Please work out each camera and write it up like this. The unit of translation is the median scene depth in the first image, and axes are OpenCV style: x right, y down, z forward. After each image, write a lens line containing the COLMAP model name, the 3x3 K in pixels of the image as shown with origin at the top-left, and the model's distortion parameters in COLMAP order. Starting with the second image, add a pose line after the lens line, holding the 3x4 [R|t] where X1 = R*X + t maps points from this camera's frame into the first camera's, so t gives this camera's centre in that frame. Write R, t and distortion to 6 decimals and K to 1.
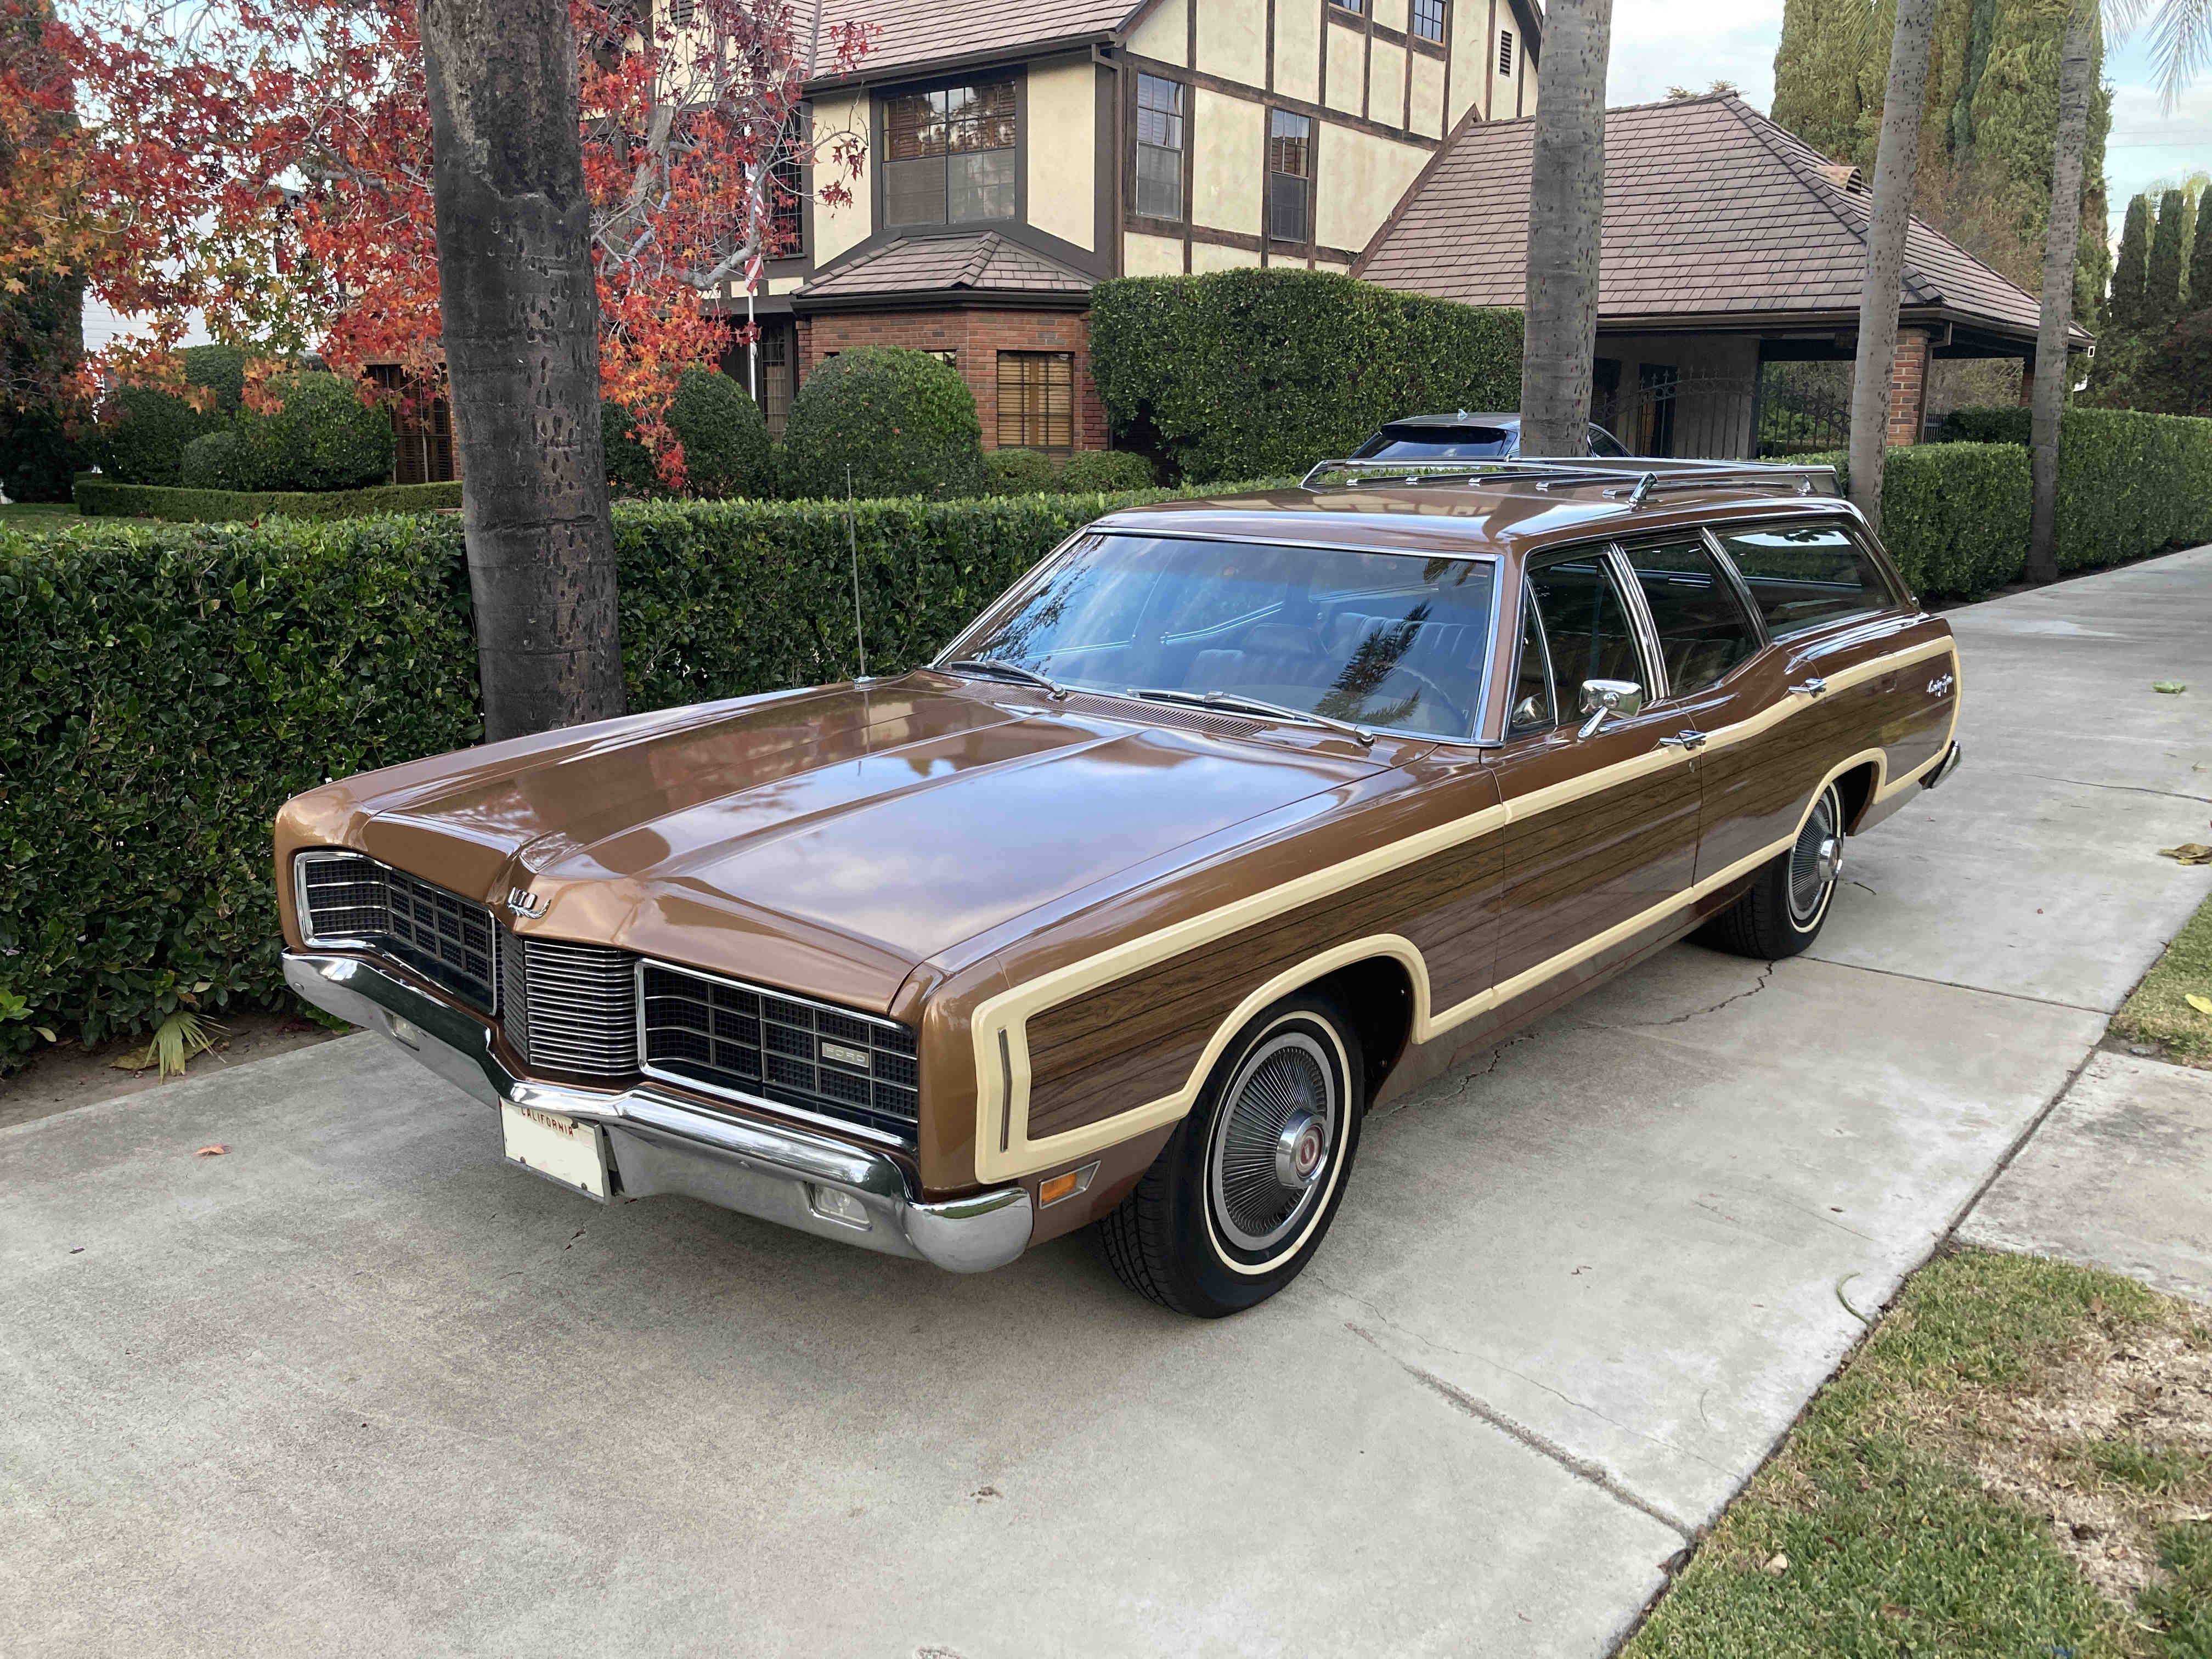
lens RADIAL K [[1830.1, 0, 1106.0], [0, 1830.1, 829.5], [0, 0, 1]] dist [0.032797, -0.010605]
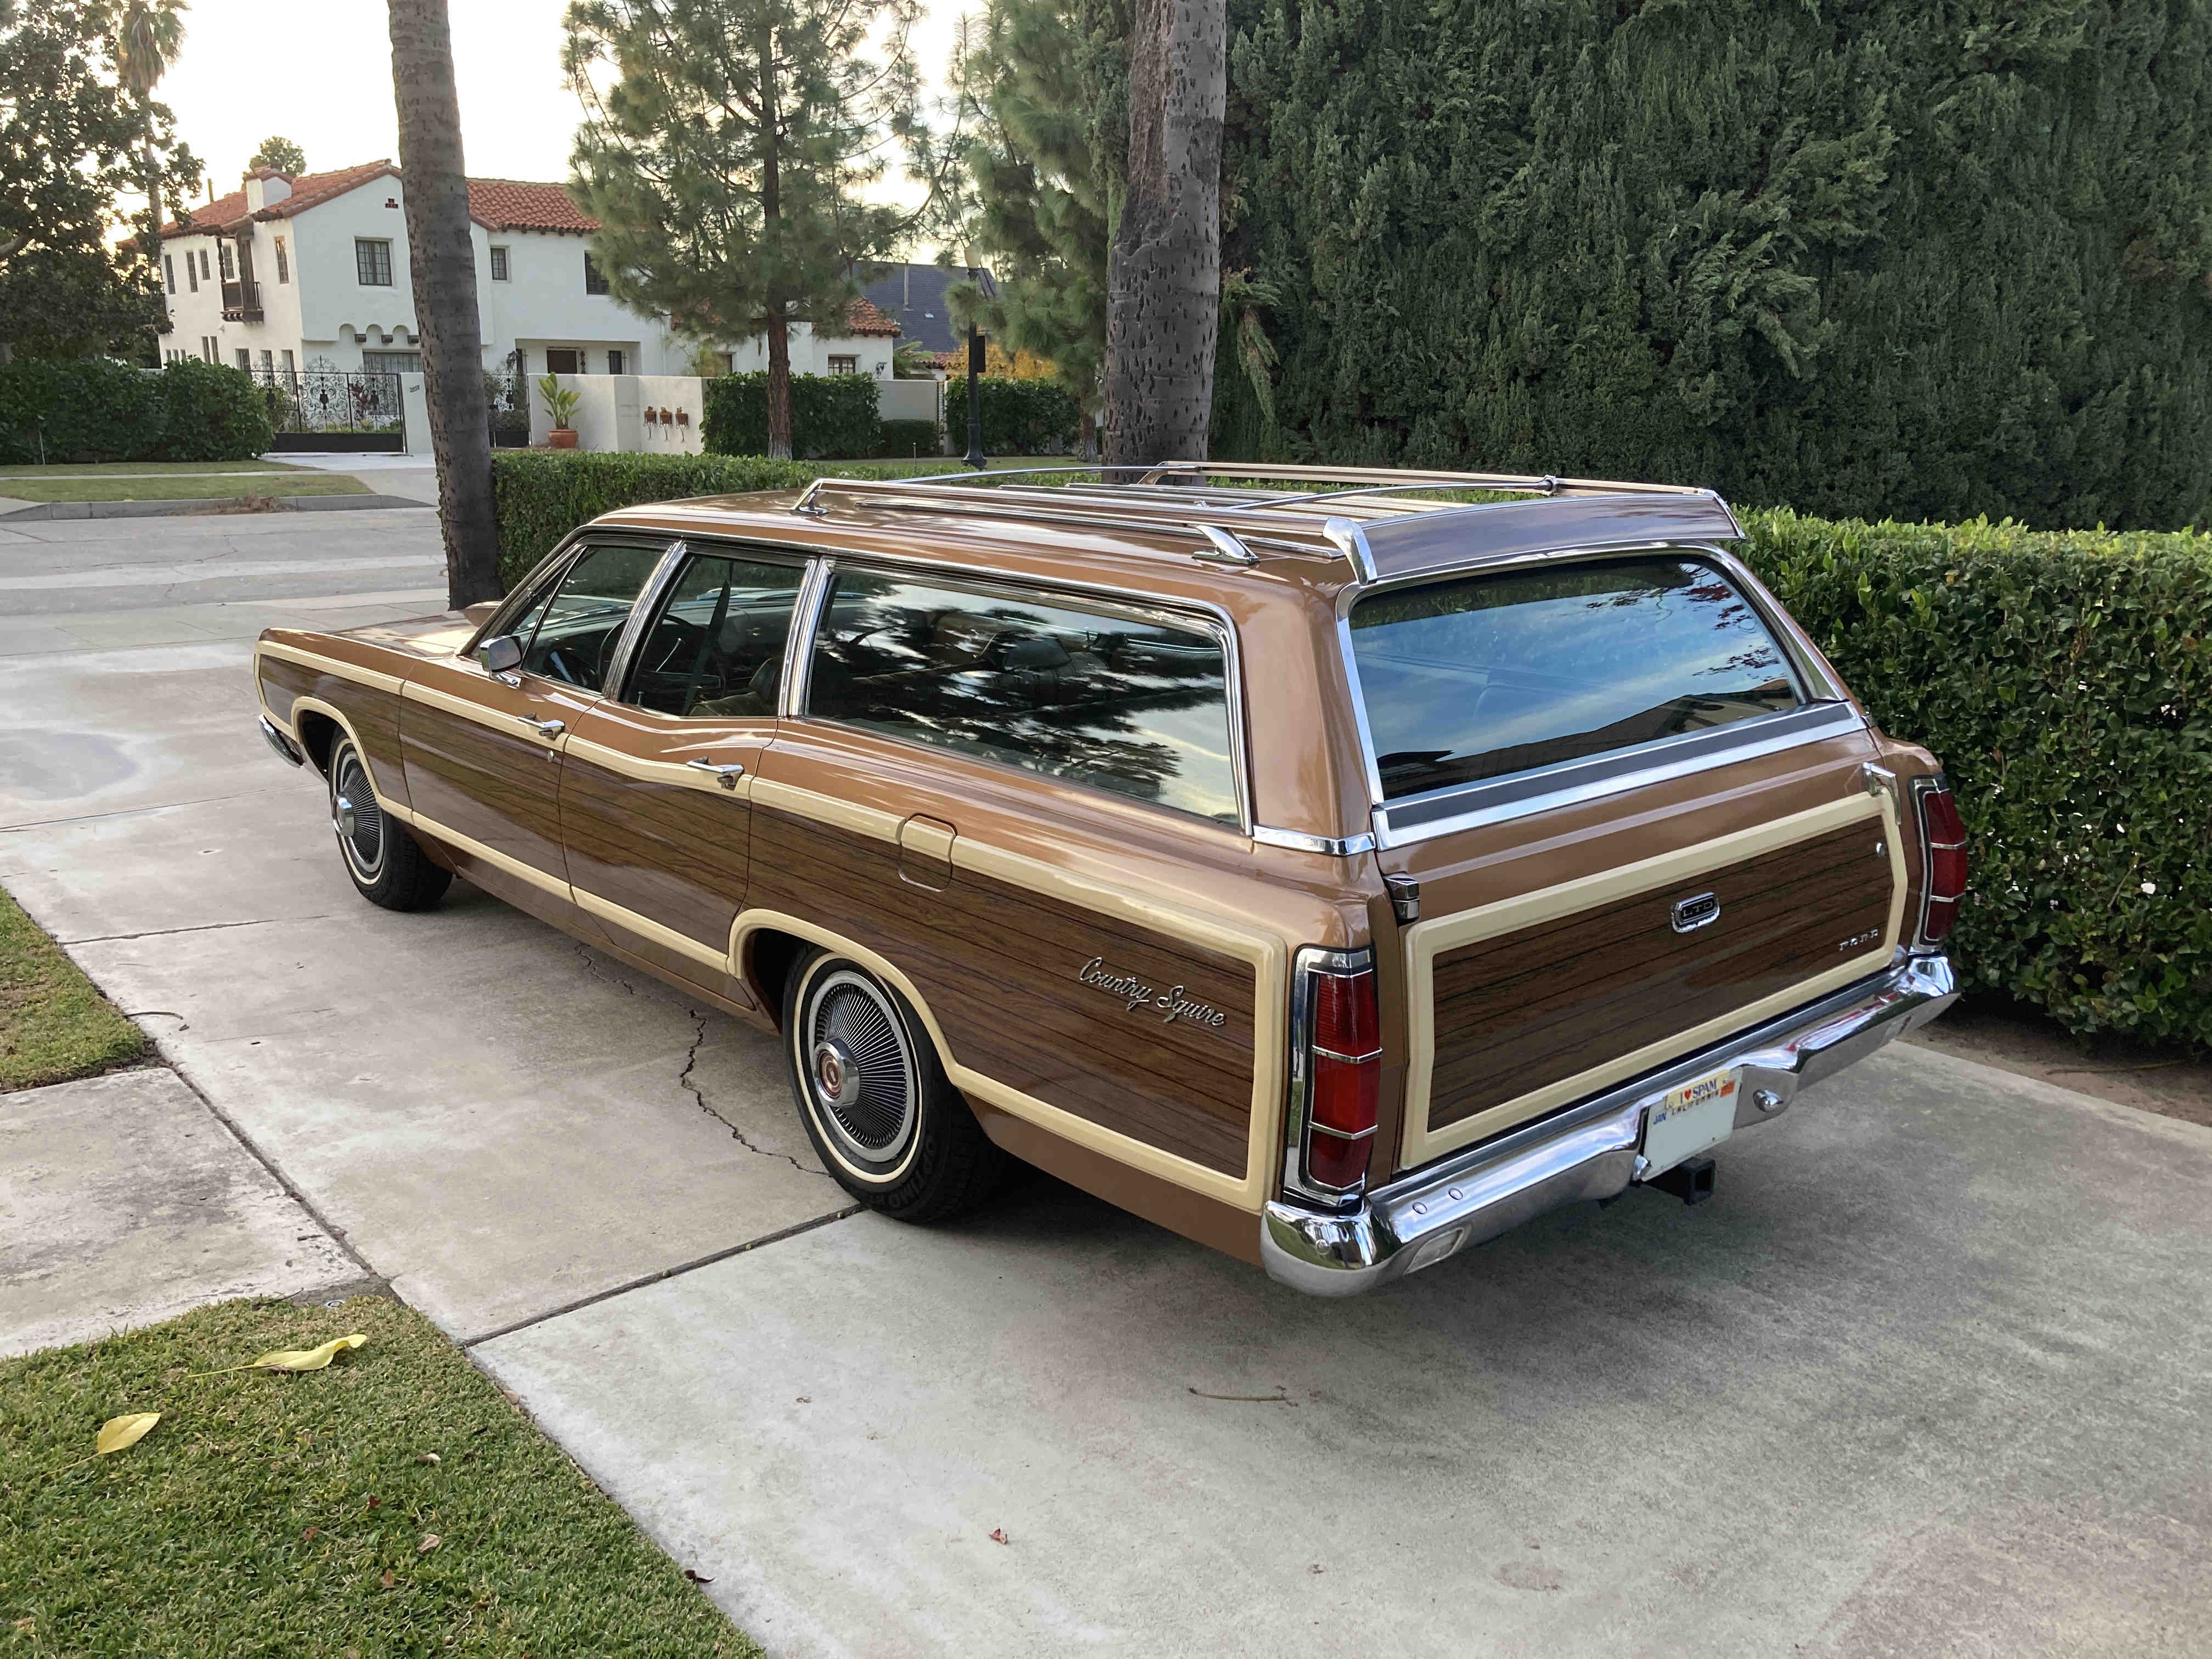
lens RADIAL K [[1830.1, 0, 1106.0], [0, 1830.1, 829.5], [0, 0, 1]] dist [0.032797, -0.010605]
pose [[-0.207320, 0.232000, -0.950365, 1.292083], [-0.206317, 0.939252, 0.274295, -0.359413], [0.956270, 0.252944, -0.146860, 1.522775]]
